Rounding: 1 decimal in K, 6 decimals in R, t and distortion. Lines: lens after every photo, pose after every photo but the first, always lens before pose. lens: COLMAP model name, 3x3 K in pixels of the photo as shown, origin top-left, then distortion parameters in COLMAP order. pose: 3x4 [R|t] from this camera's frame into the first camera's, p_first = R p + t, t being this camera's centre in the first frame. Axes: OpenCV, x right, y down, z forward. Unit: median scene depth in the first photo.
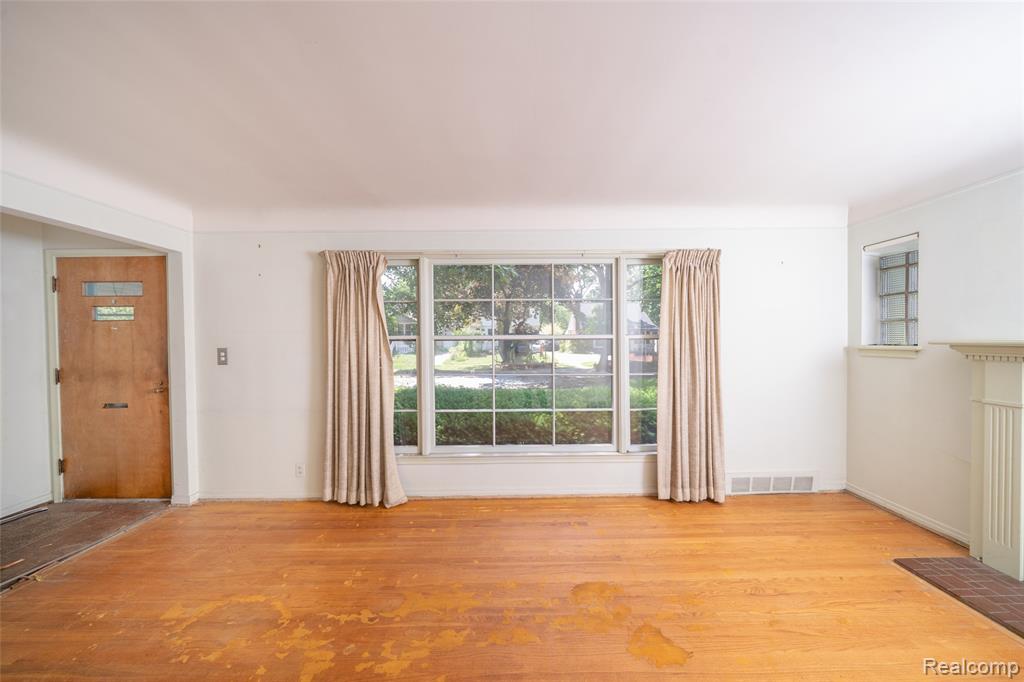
lens RADIAL K [[351.3, 0, 519.0], [0, 351.3, 344.7], [0, 0, 1]] dist [-0.001265, -0.000050]
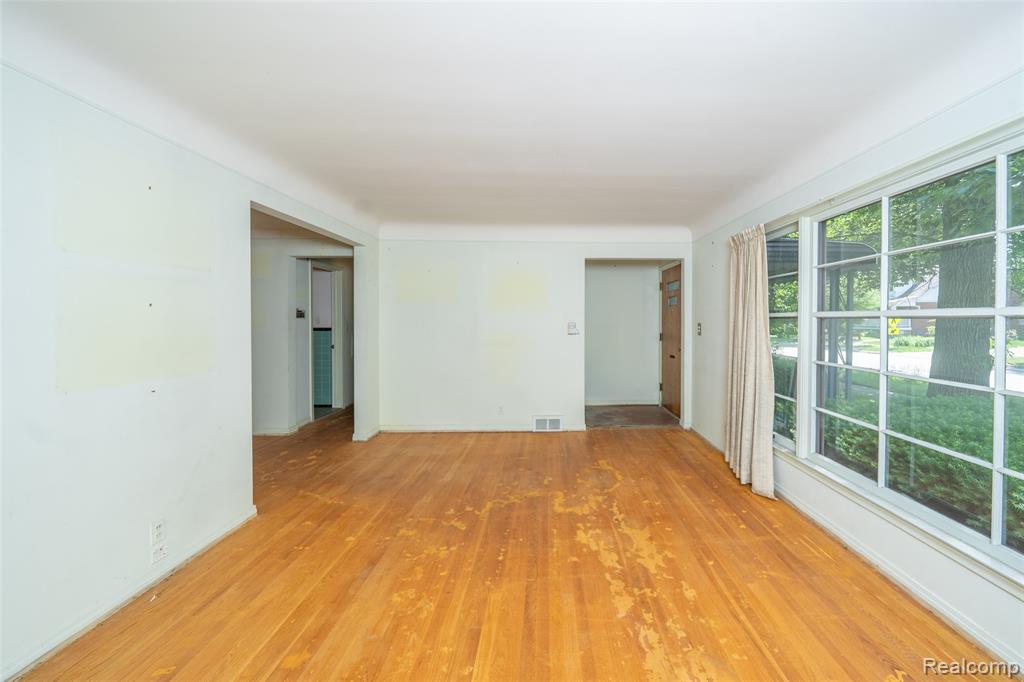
lens RADIAL K [[373.2, 0, 558.1], [0, 373.2, 321.2], [0, 0, 1]] dist [-0.000741, -0.000135]
pose [[0.020841, 0.008231, -0.999749, 0.602943], [-0.013695, 0.999875, 0.007946, -0.000217], [0.999689, 0.013526, 0.020951, 0.429648]]
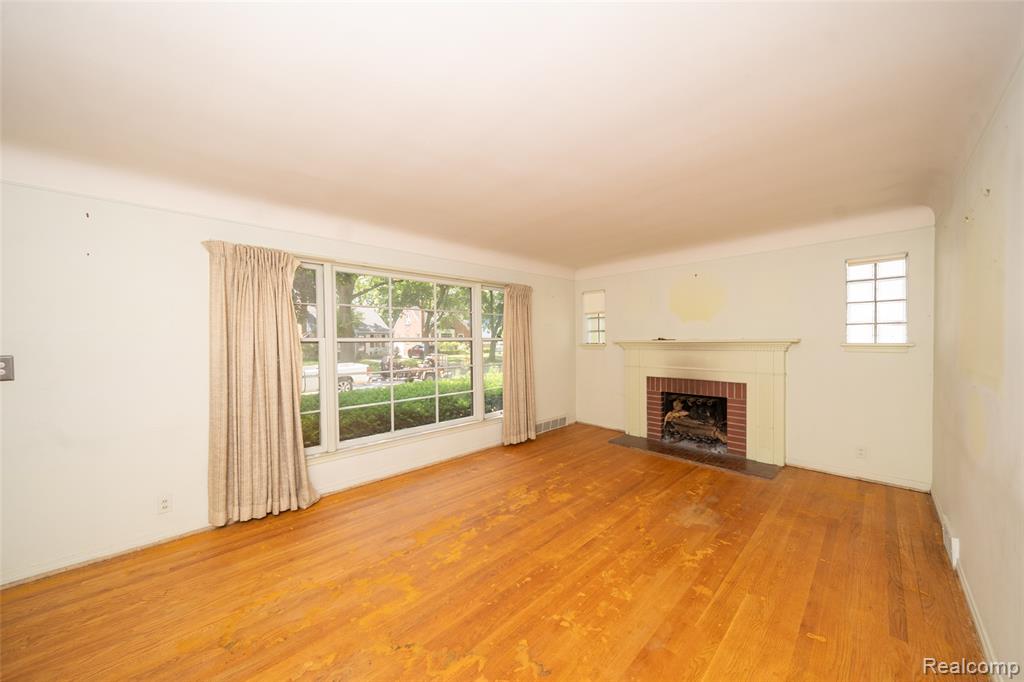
lens RADIAL K [[351.3, 0, 519.0], [0, 351.3, 344.7], [0, 0, 1]] dist [-0.001265, -0.000050]
pose [[0.723582, -0.009091, 0.690179, -0.597346], [0.015535, 0.999874, -0.003116, 0.006228], [-0.690064, 0.012976, 0.723632, -0.150673]]
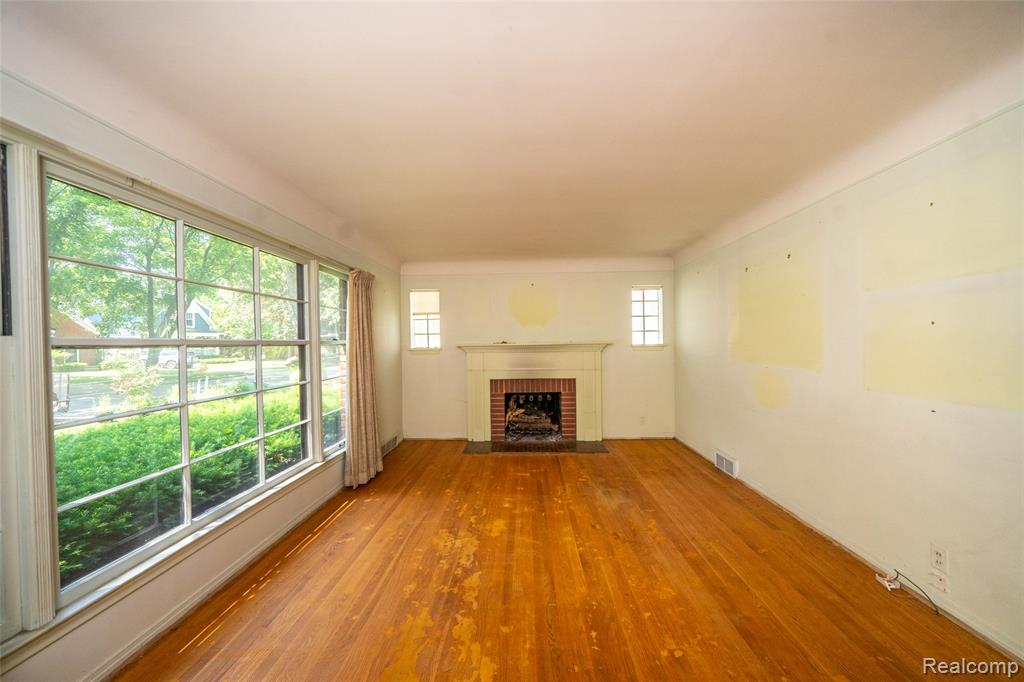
lens RADIAL K [[351.3, 0, 519.0], [0, 351.3, 344.7], [0, 0, 1]] dist [-0.001265, -0.000050]
pose [[0.032992, -0.000263, 0.999456, -0.675173], [0.029106, 0.999576, -0.000698, 0.001232], [-0.999032, 0.029113, 0.032985, 0.426830]]
